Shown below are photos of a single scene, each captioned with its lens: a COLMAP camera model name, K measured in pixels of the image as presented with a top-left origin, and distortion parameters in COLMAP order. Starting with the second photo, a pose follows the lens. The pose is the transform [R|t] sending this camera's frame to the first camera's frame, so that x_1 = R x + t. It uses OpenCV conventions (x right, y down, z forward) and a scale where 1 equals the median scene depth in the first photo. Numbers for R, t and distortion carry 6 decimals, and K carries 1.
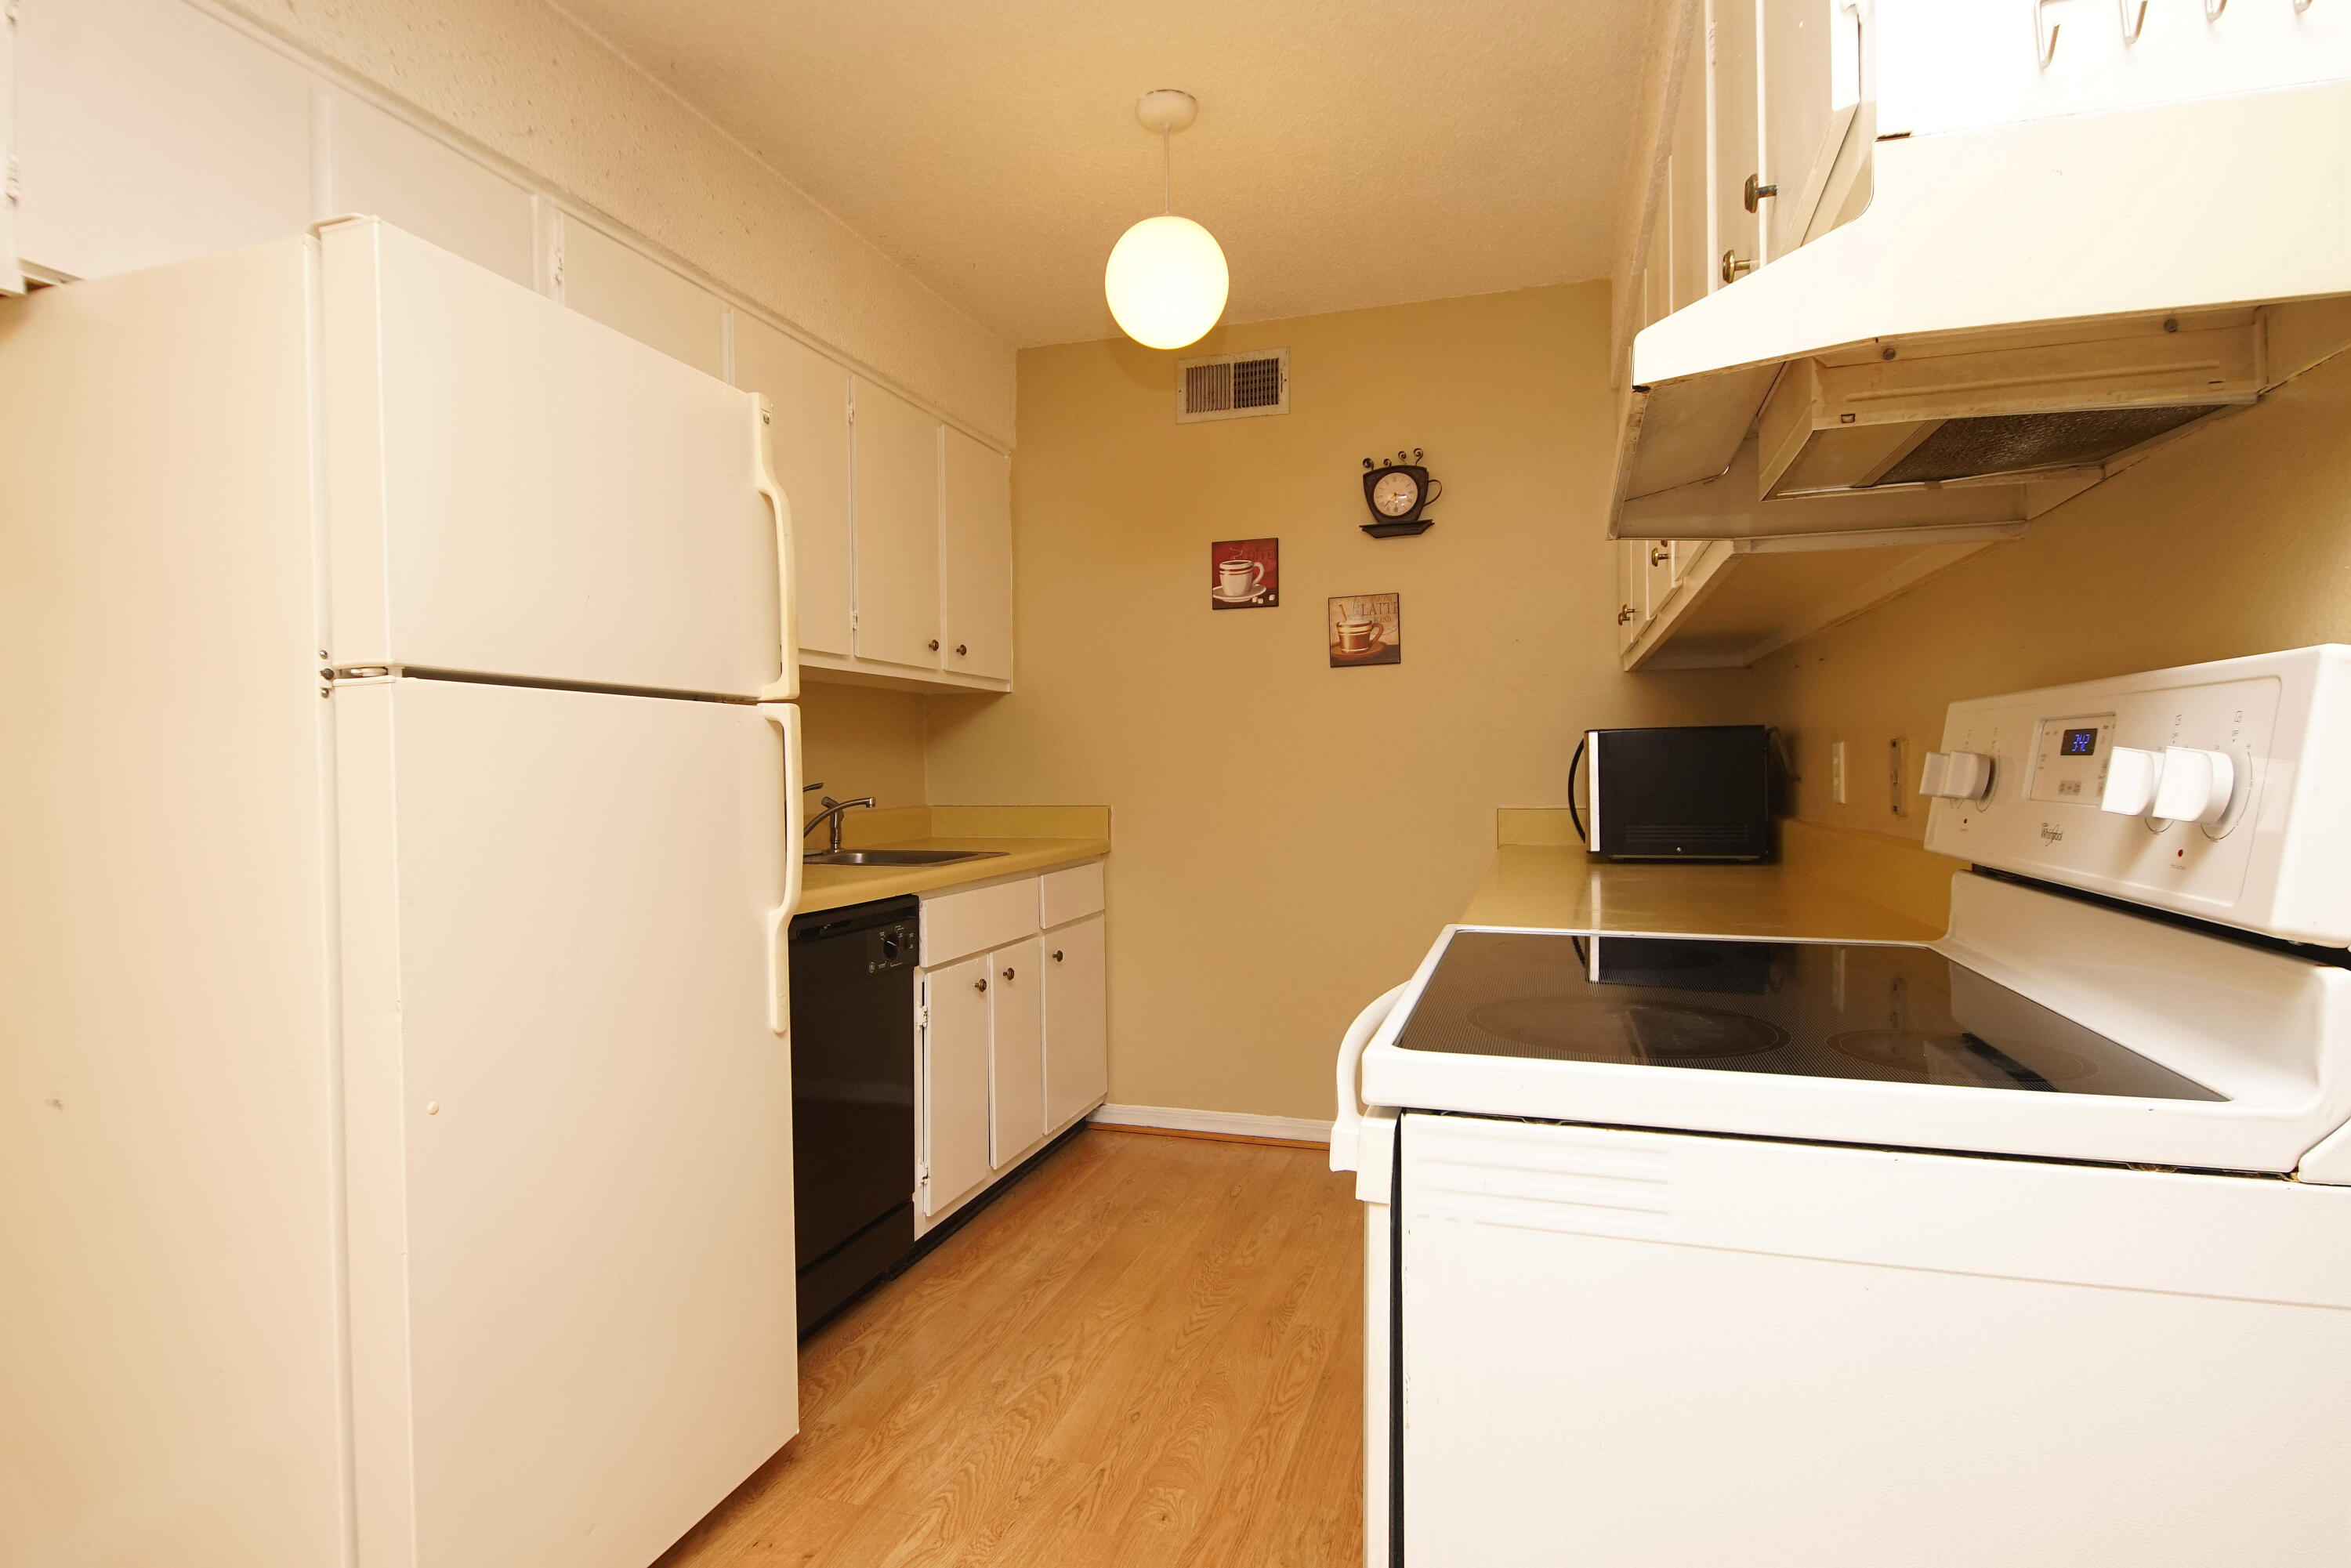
lens RADIAL K [[1255.9, 0, 1148.9], [0, 1255.9, 777.4], [0, 0, 1]] dist [0.036764, -0.035901]
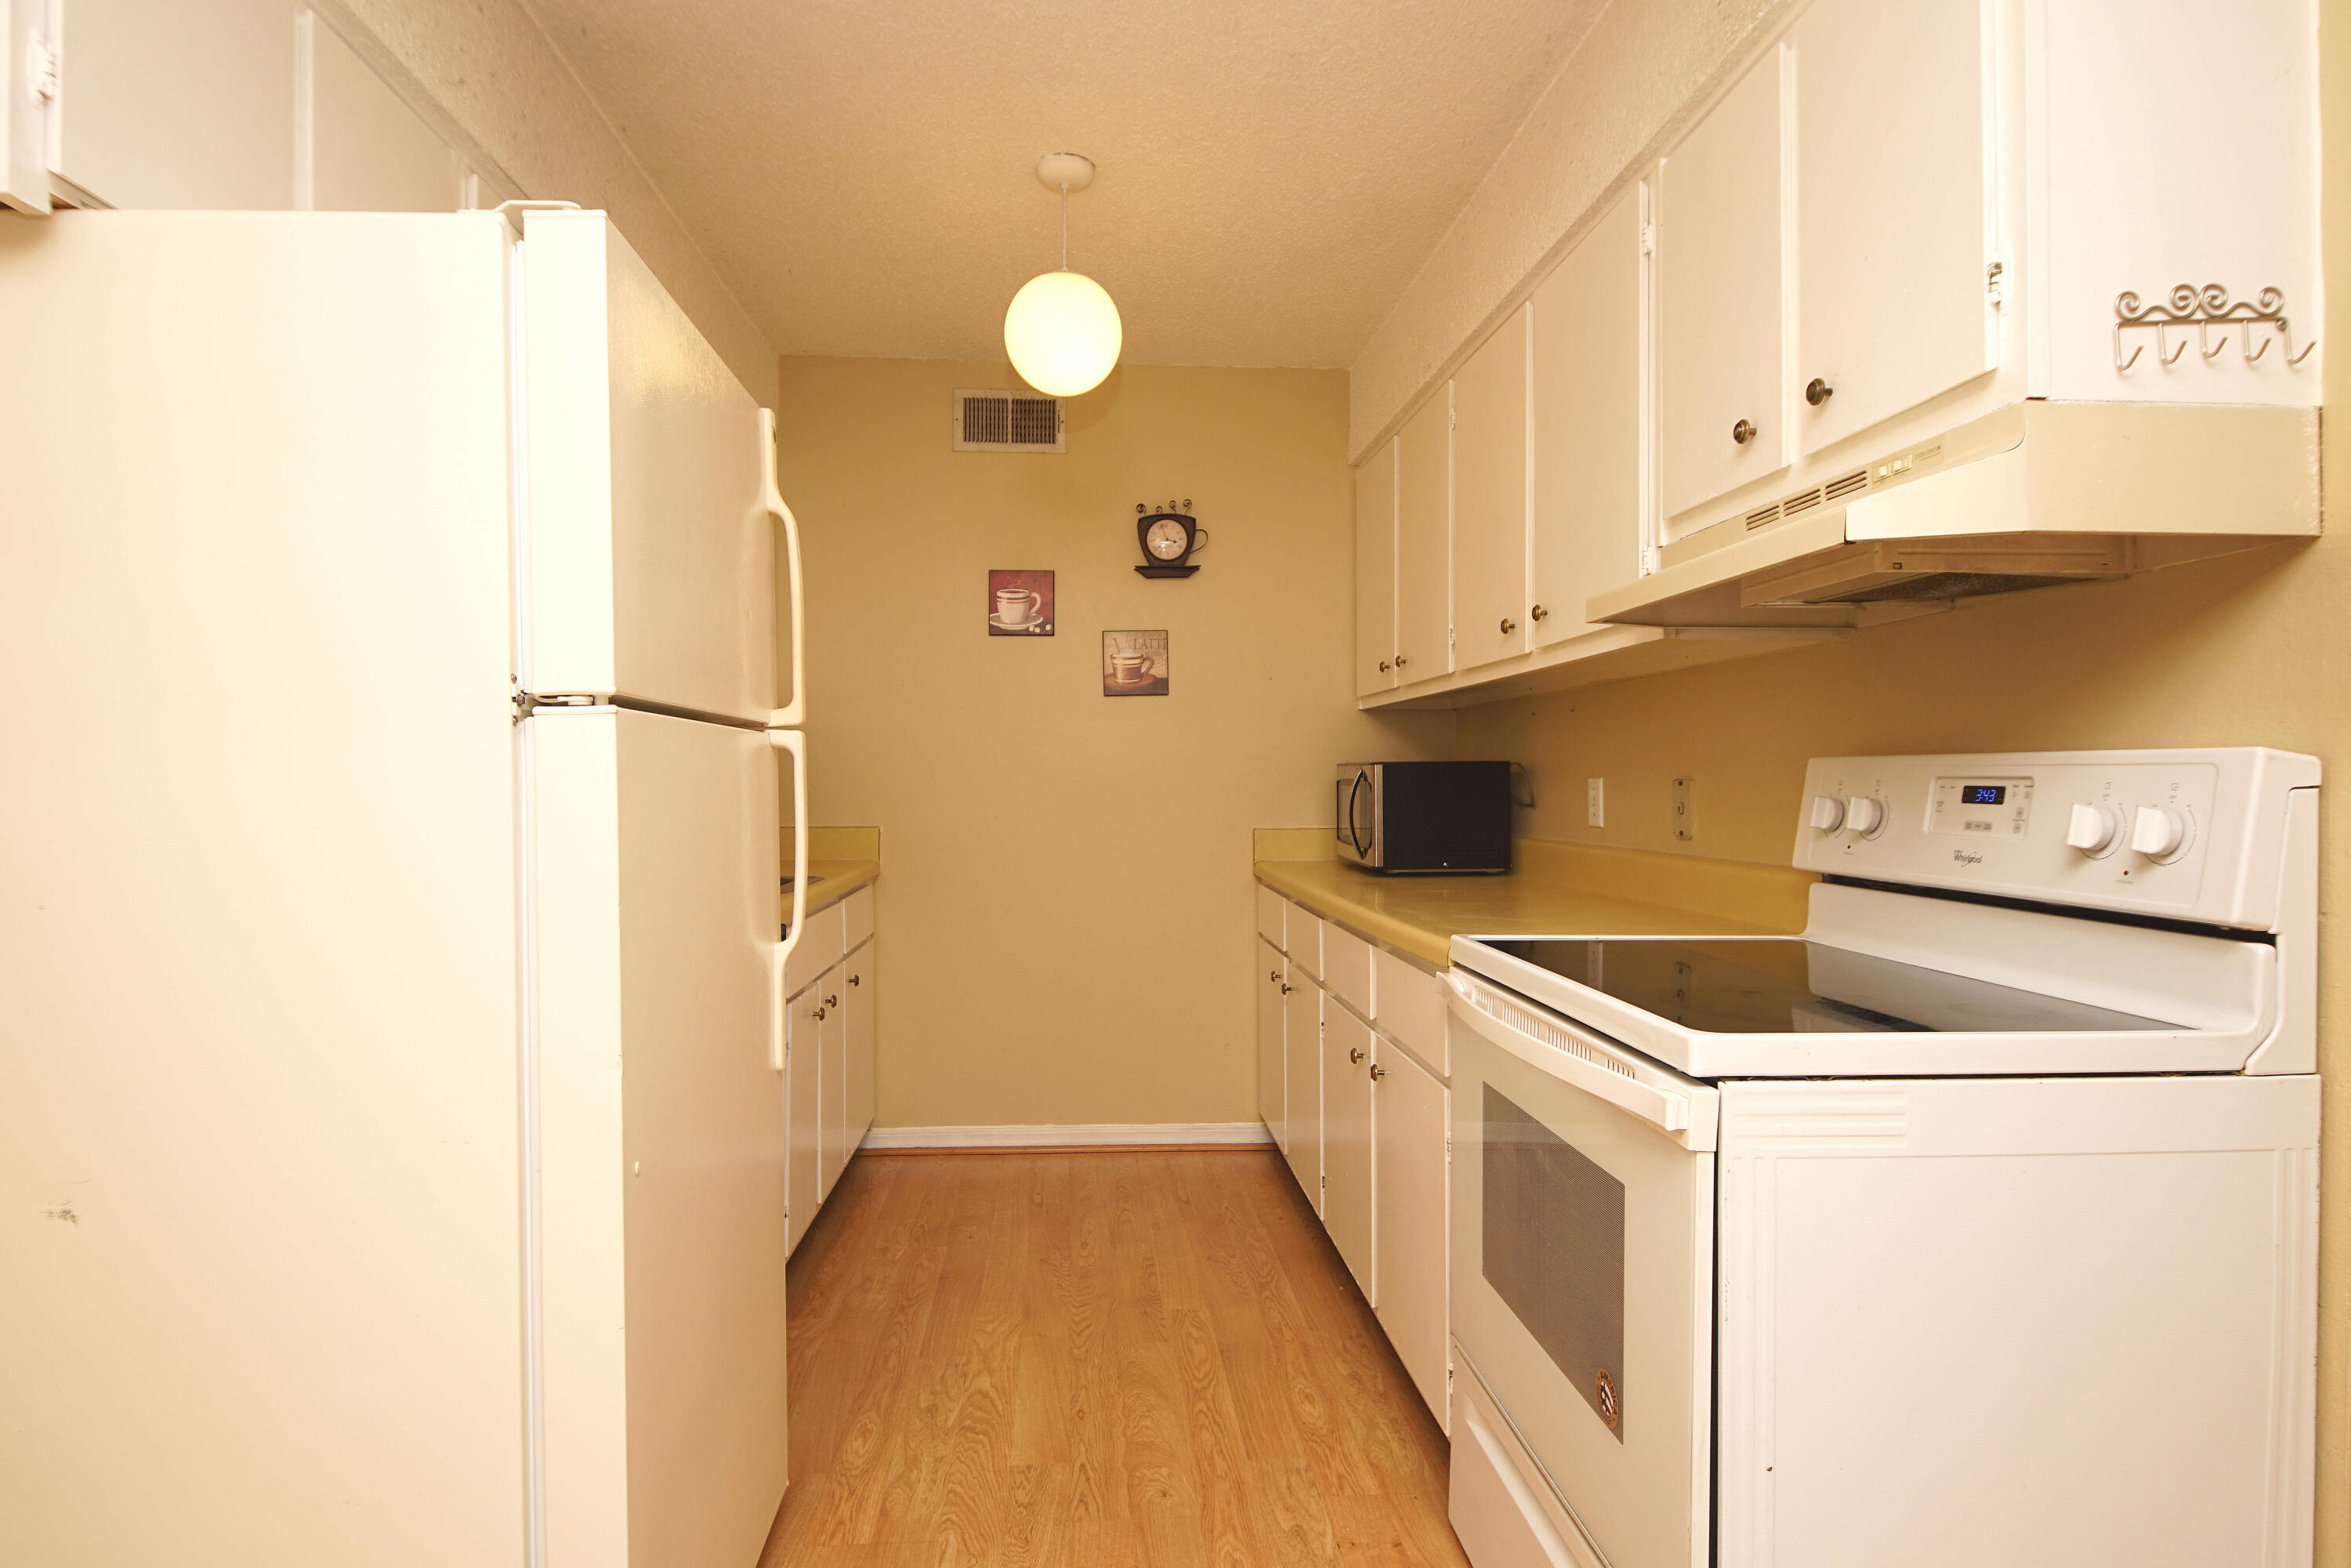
lens RADIAL K [[1255.9, 0, 1148.9], [0, 1255.9, 777.4], [0, 0, 1]] dist [0.036764, -0.035901]
pose [[0.931622, 0.011197, 0.363256, -0.245934], [-0.007623, 0.999907, -0.011271, -0.008681], [-0.363349, 0.007731, 0.931621, -0.003094]]
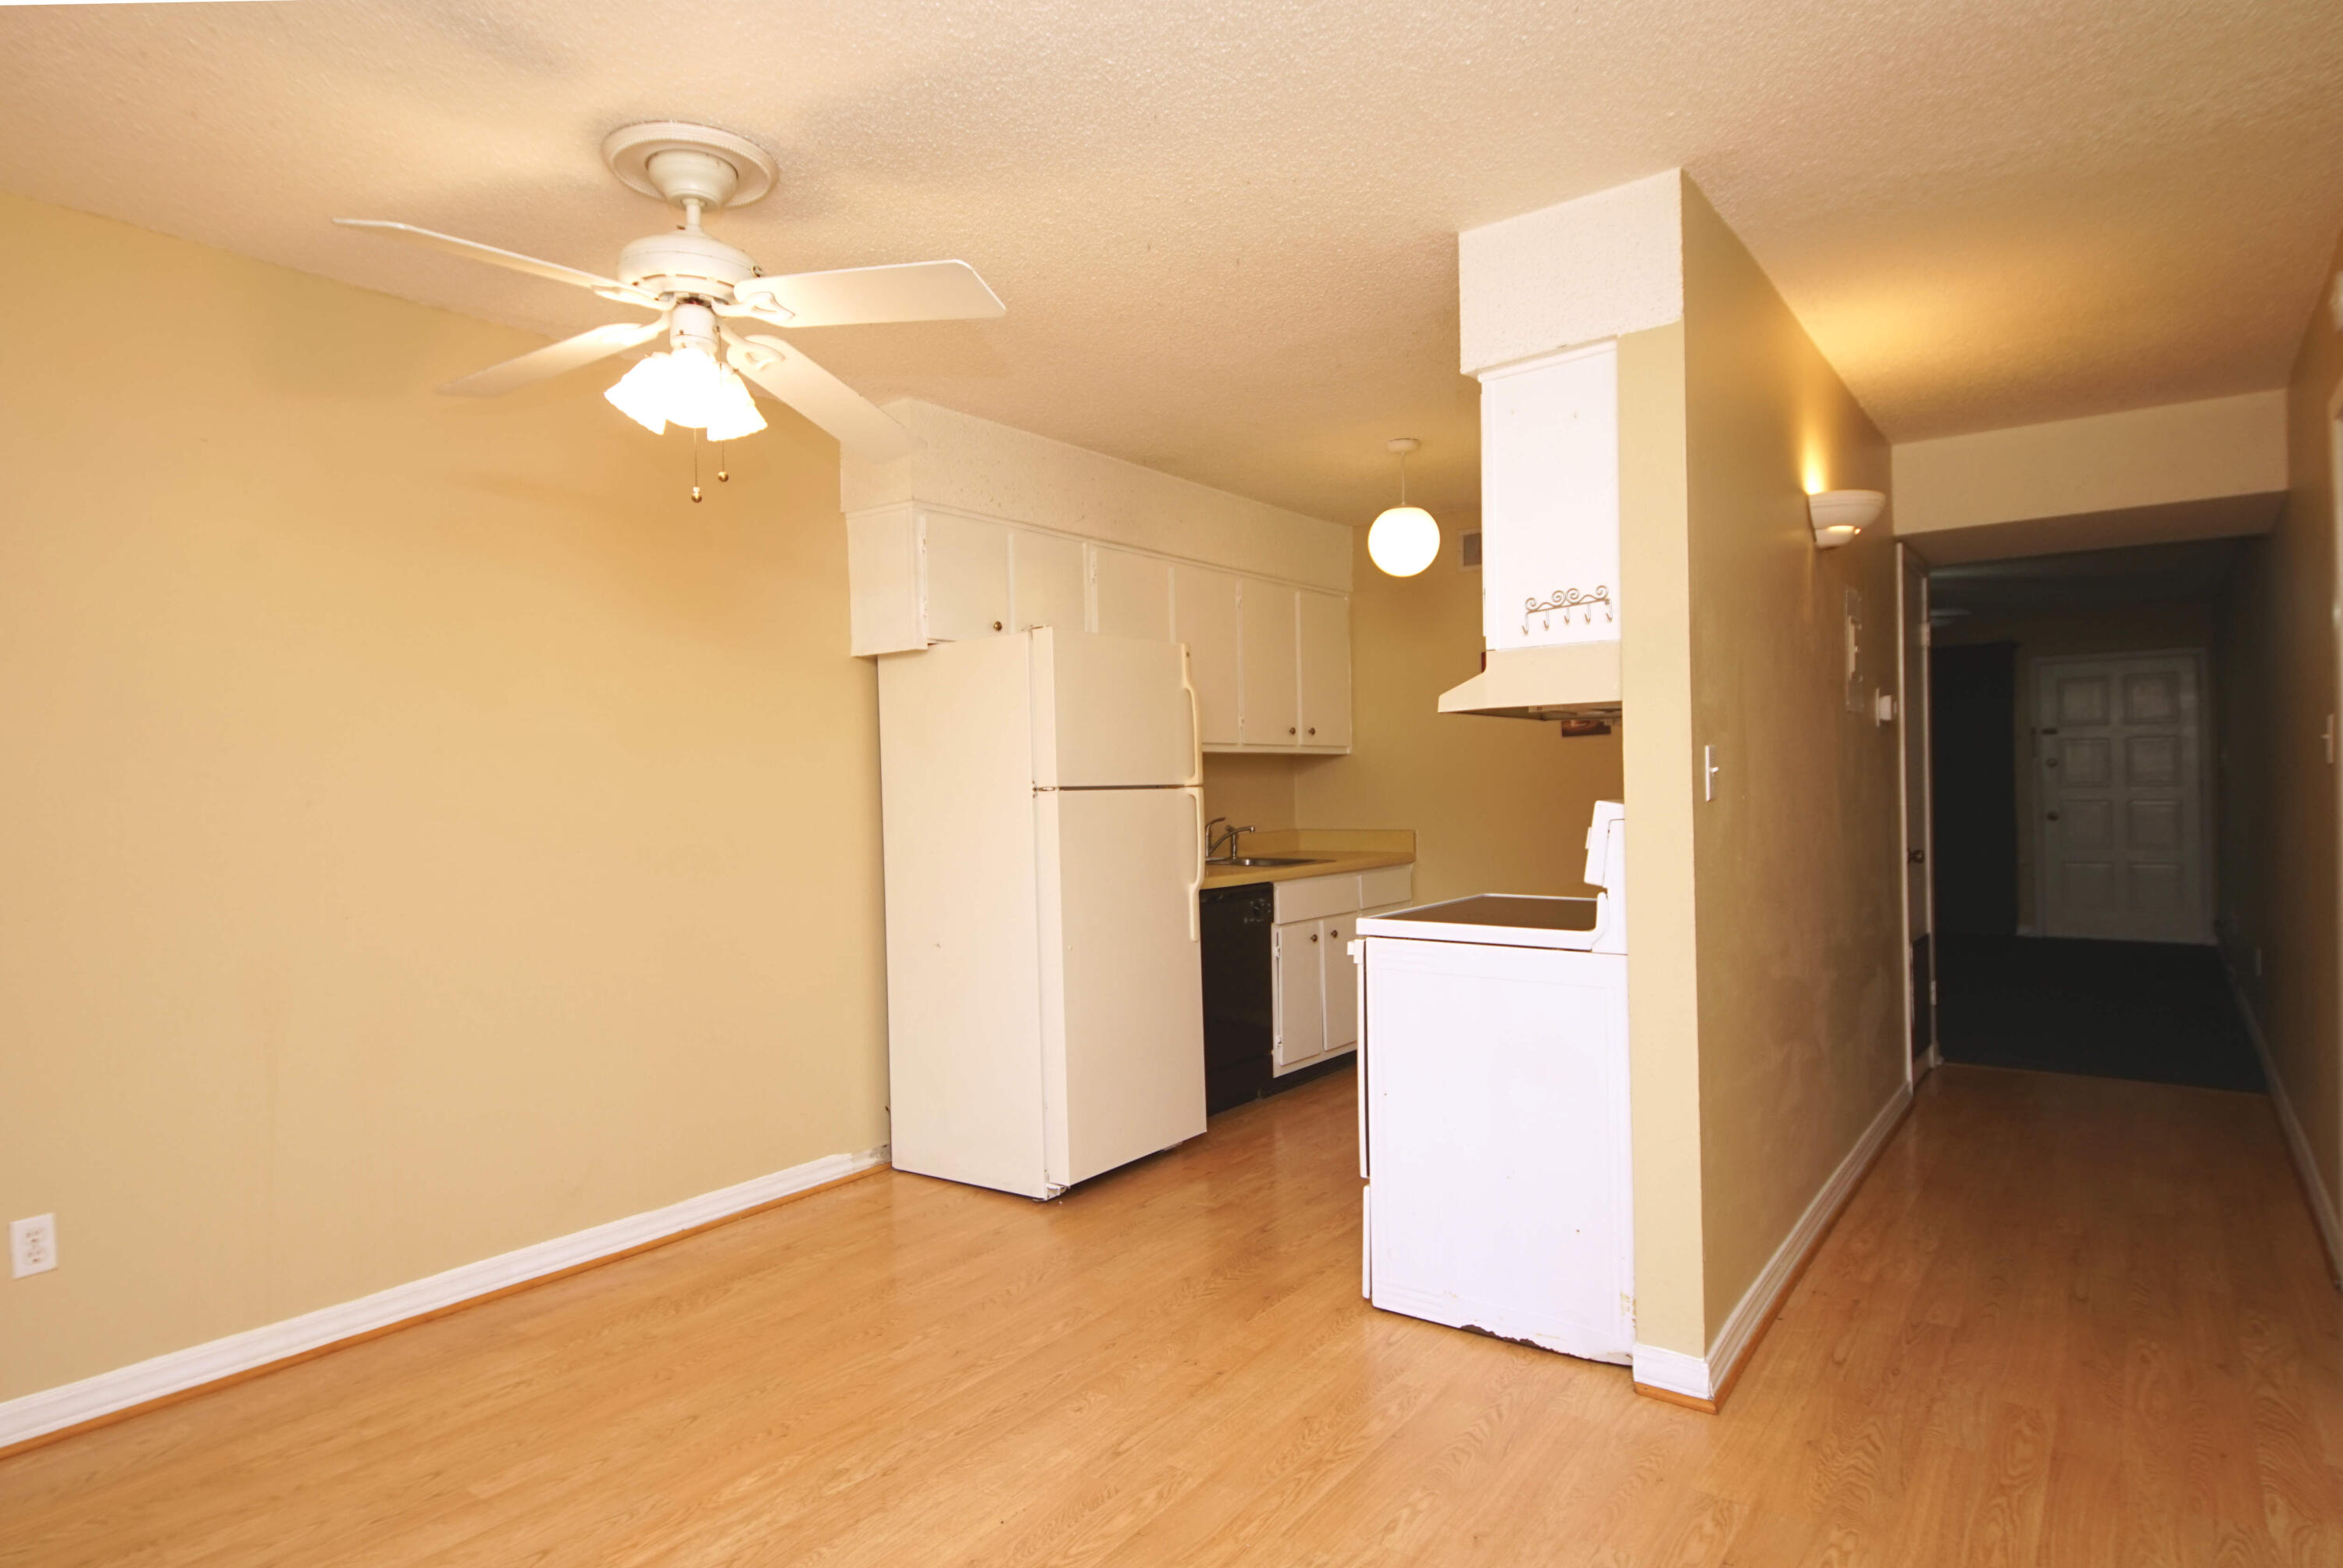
lens RADIAL K [[1291.8, 0, 1160.9], [0, 1291.8, 787.9], [0, 0, 1]] dist [0.020510, -0.001023]
pose [[0.945027, -0.007088, -0.326917, 0.234853], [0.007267, 0.999973, -0.000674, -0.035905], [0.326913, -0.001739, 0.945053, -0.690280]]
